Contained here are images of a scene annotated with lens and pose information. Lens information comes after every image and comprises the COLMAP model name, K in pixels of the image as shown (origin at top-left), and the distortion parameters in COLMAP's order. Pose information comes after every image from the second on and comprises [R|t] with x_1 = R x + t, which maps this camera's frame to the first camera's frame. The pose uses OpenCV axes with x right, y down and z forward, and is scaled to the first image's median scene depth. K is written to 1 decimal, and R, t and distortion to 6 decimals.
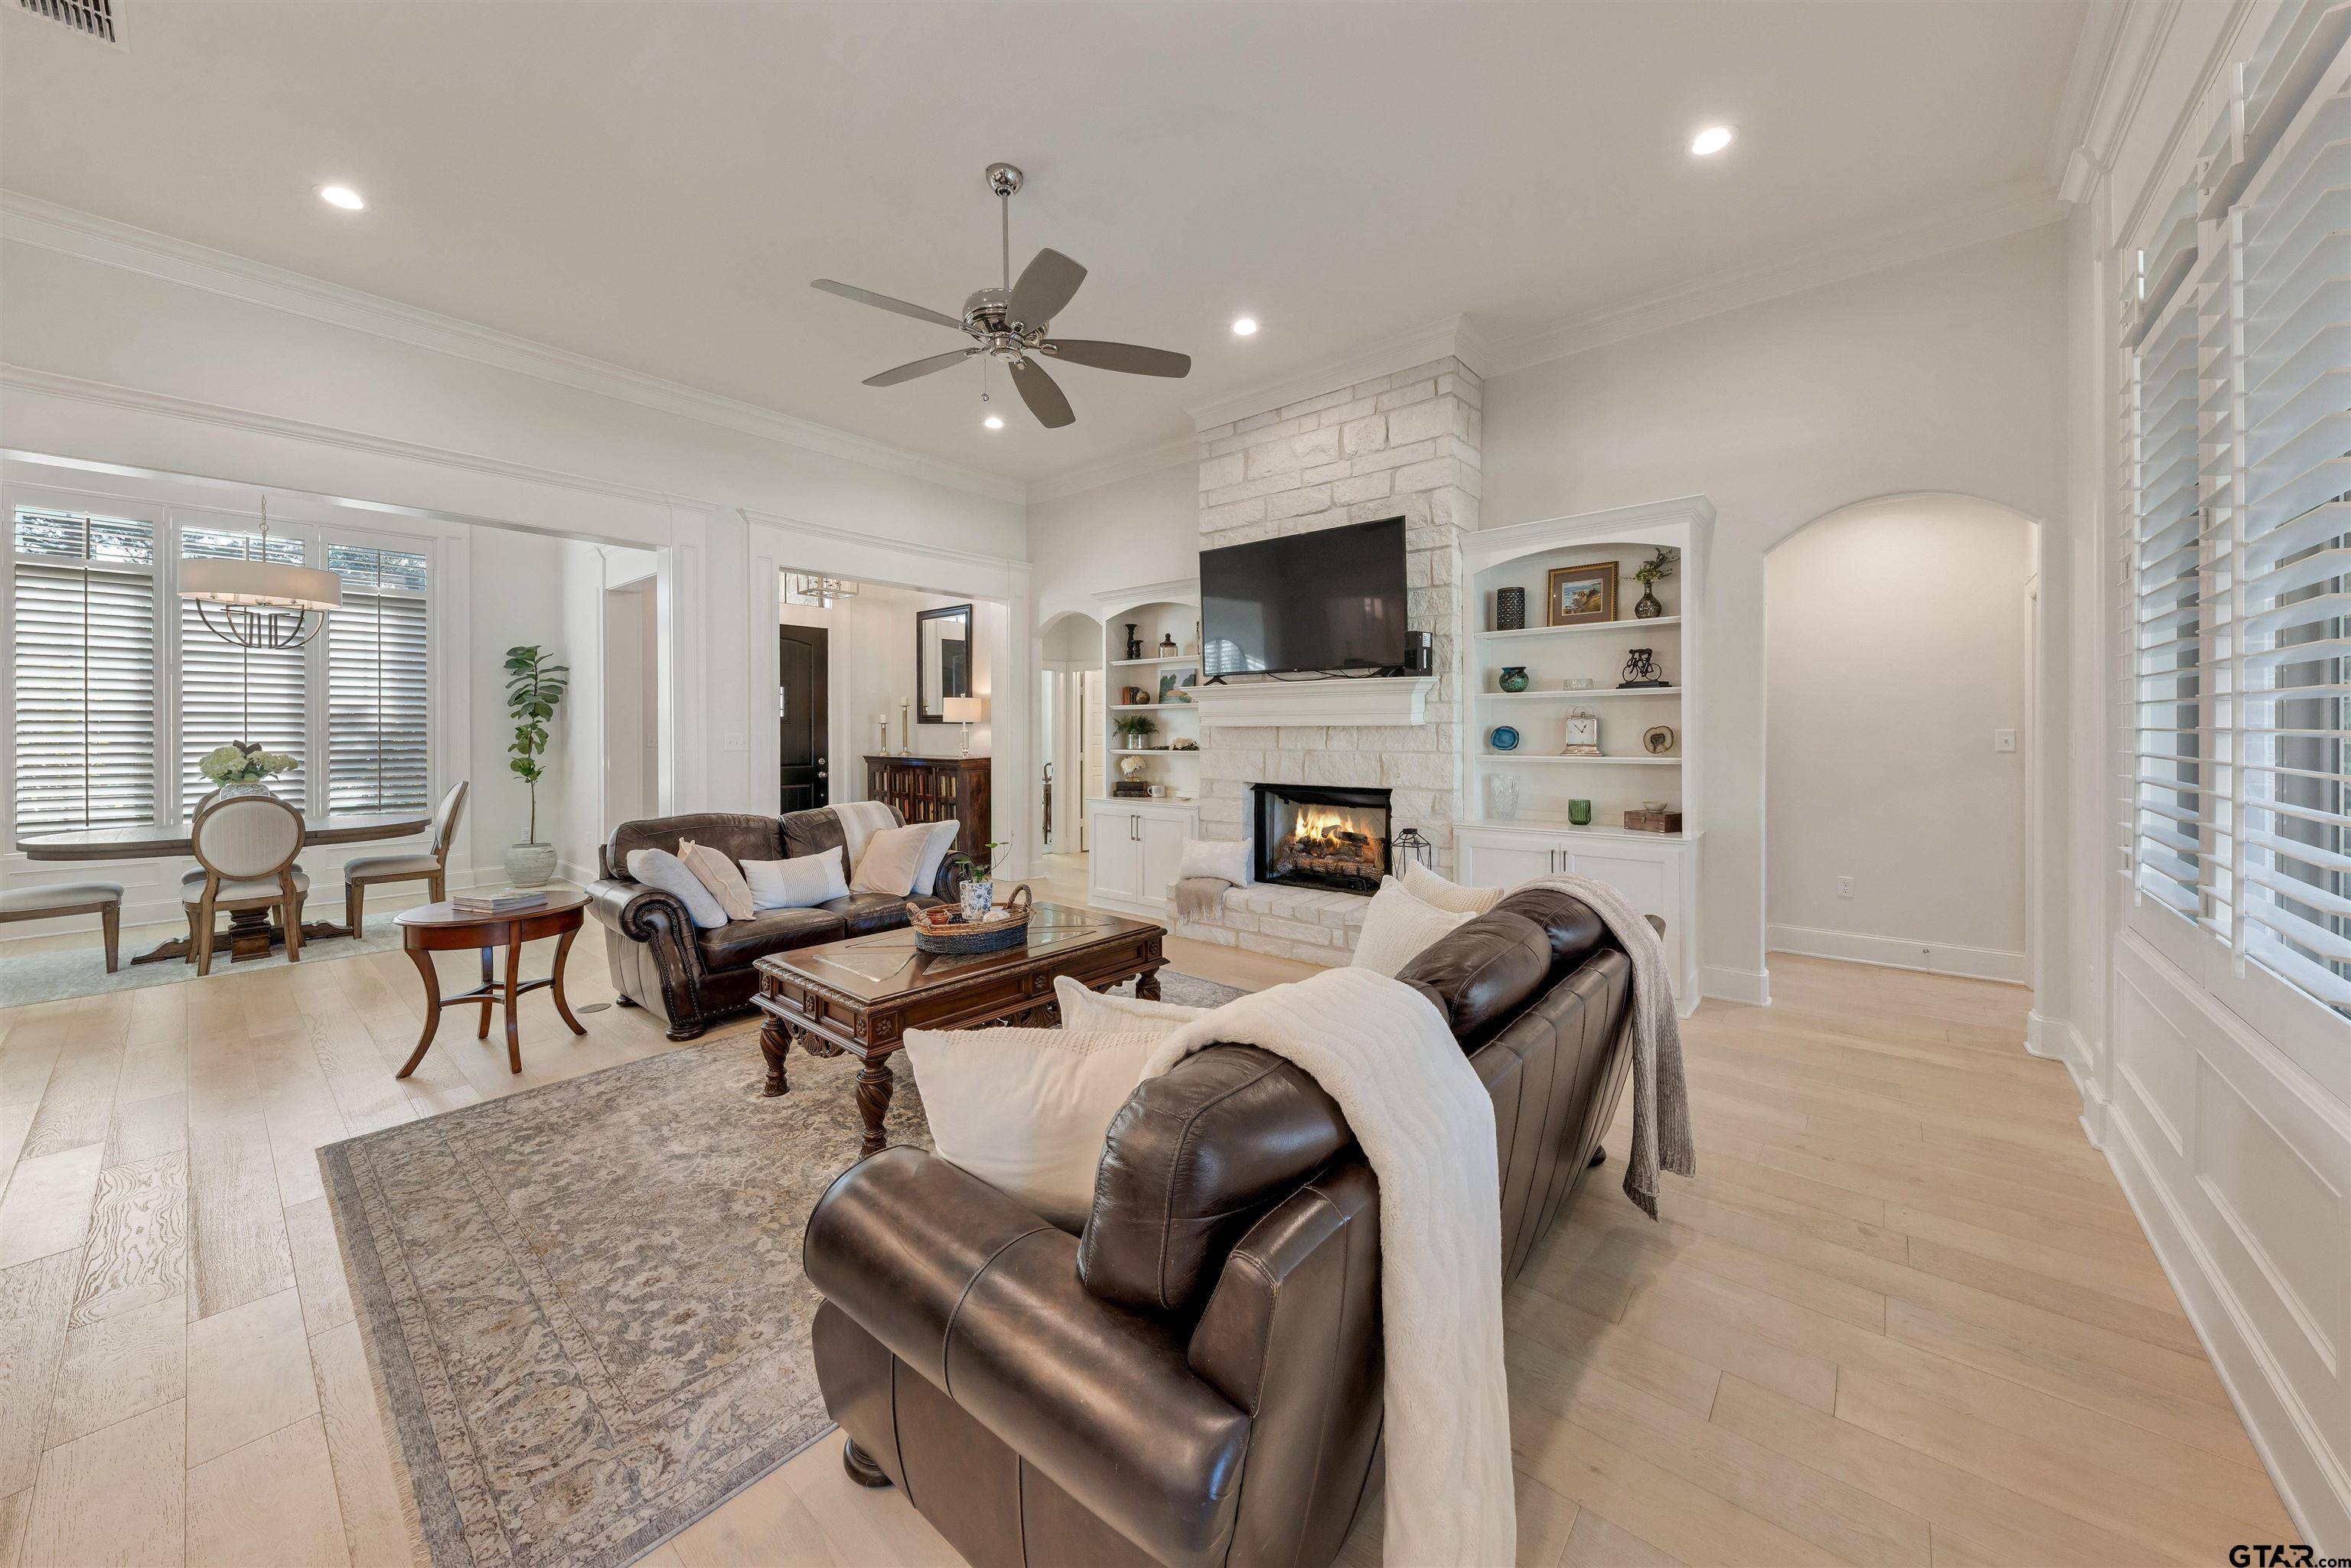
lens RADIAL K [[833.6, 0, 1184.9], [0, 833.6, 727.6], [0, 0, 1]] dist [0.004744, -0.000351]
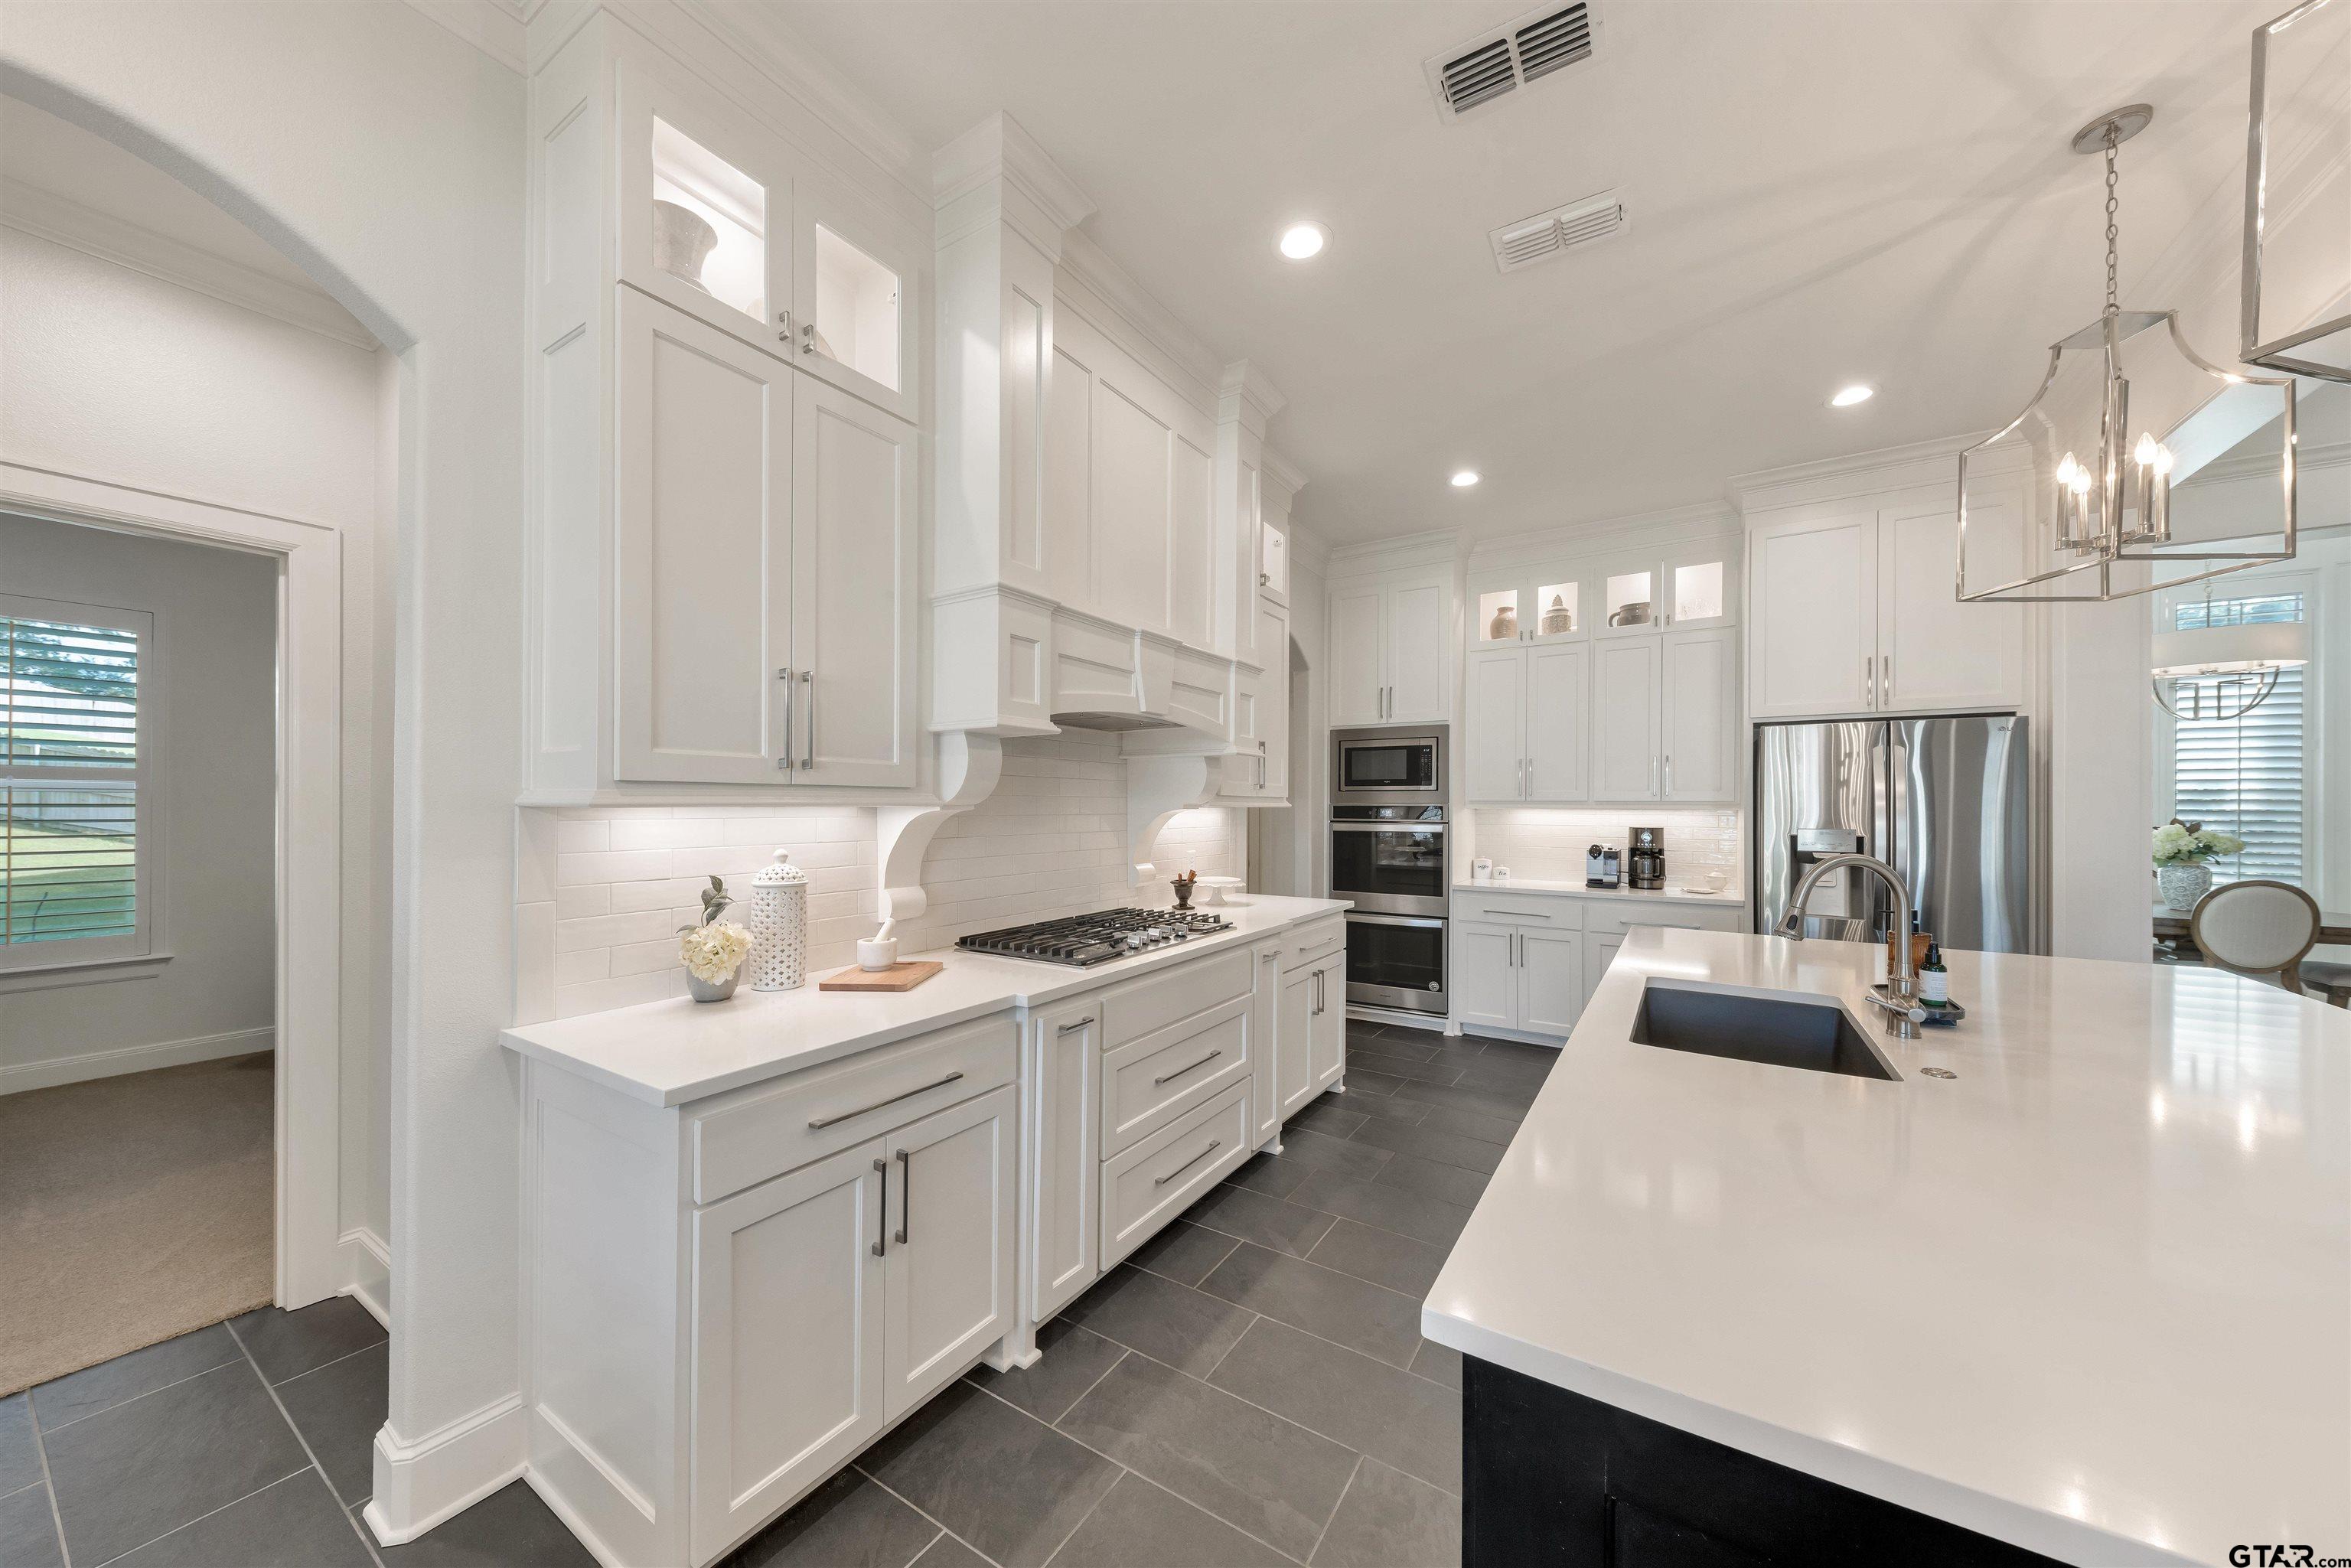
lens RADIAL K [[833.6, 0, 1170.5], [0, 833.6, 805.5], [0, 0, 1]] dist [0.004744, -0.000351]
pose [[0.134611, 0.003618, -0.990892, -0.315007], [-0.001431, 0.999993, 0.003457, -0.001335], [0.990897, 0.000953, 0.134615, -0.257301]]
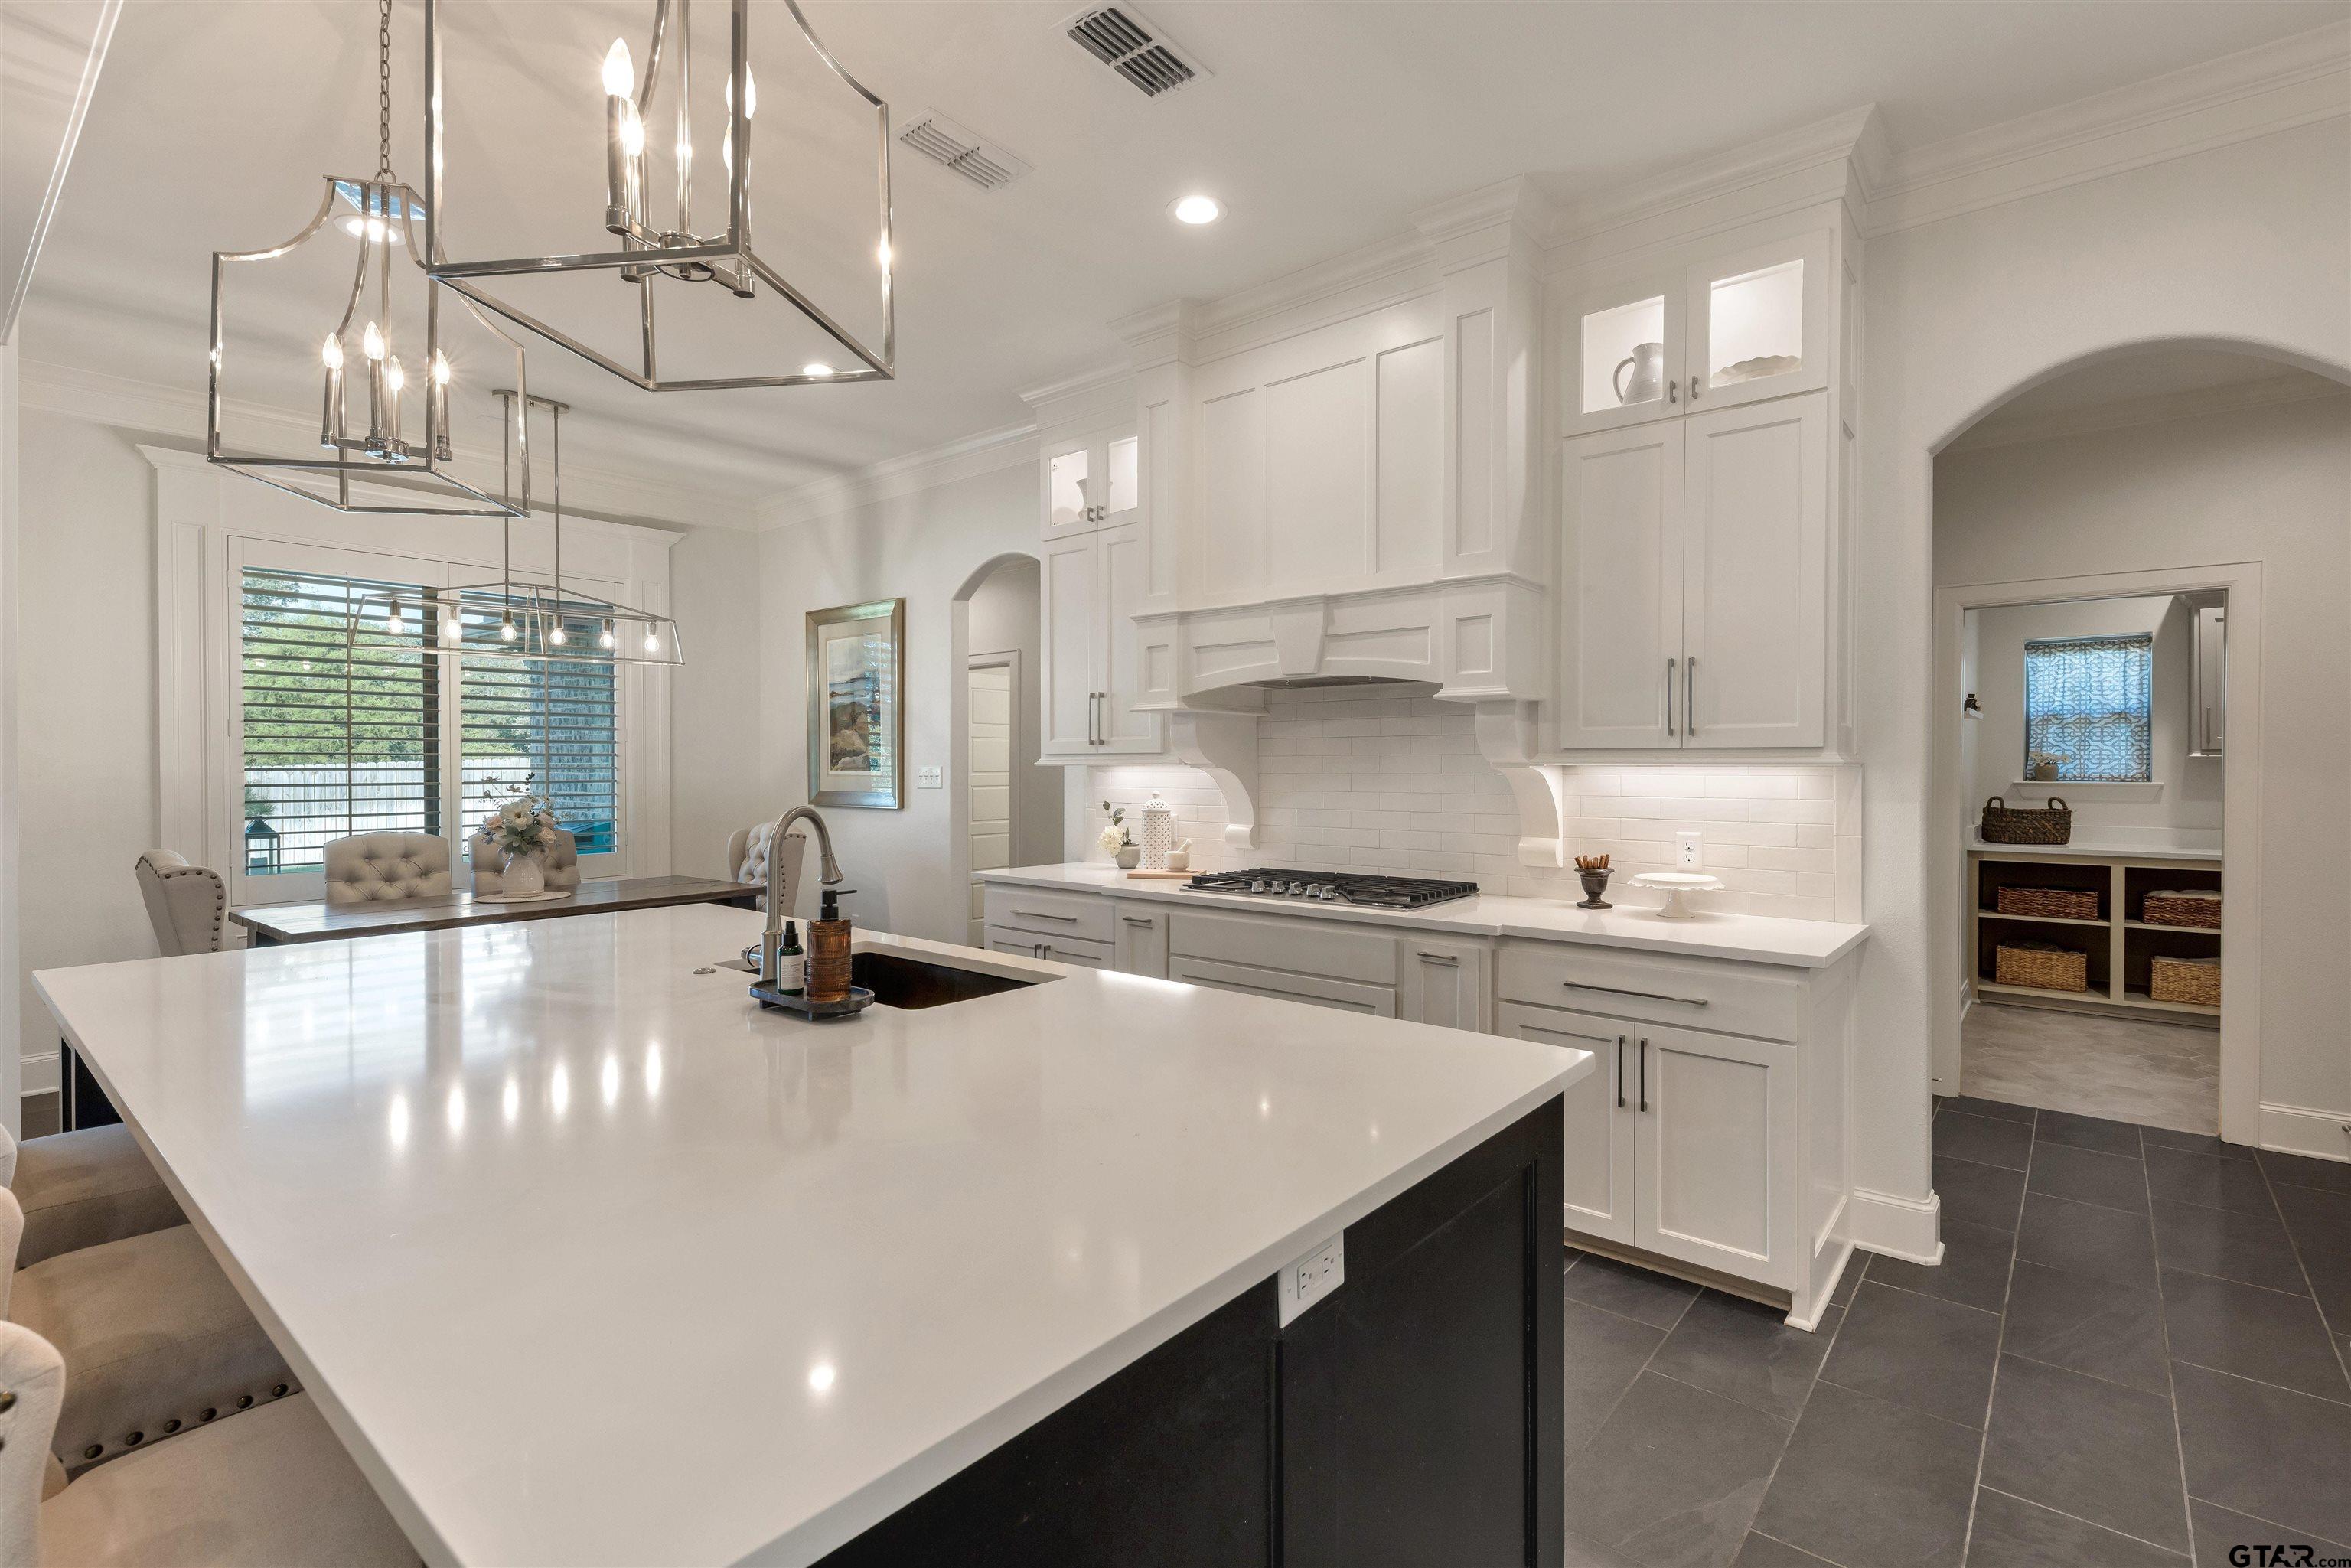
lens RADIAL K [[1080.0, 0, 1190.3], [0, 1080.0, 766.0], [0, 0, 1]] dist [0.013529, -0.000549]
pose [[-0.999986, 0.002965, -0.004427, -0.739016], [0.002983, 0.999987, -0.004033, 0.004315], [0.004415, -0.004047, -0.999982, 0.457645]]
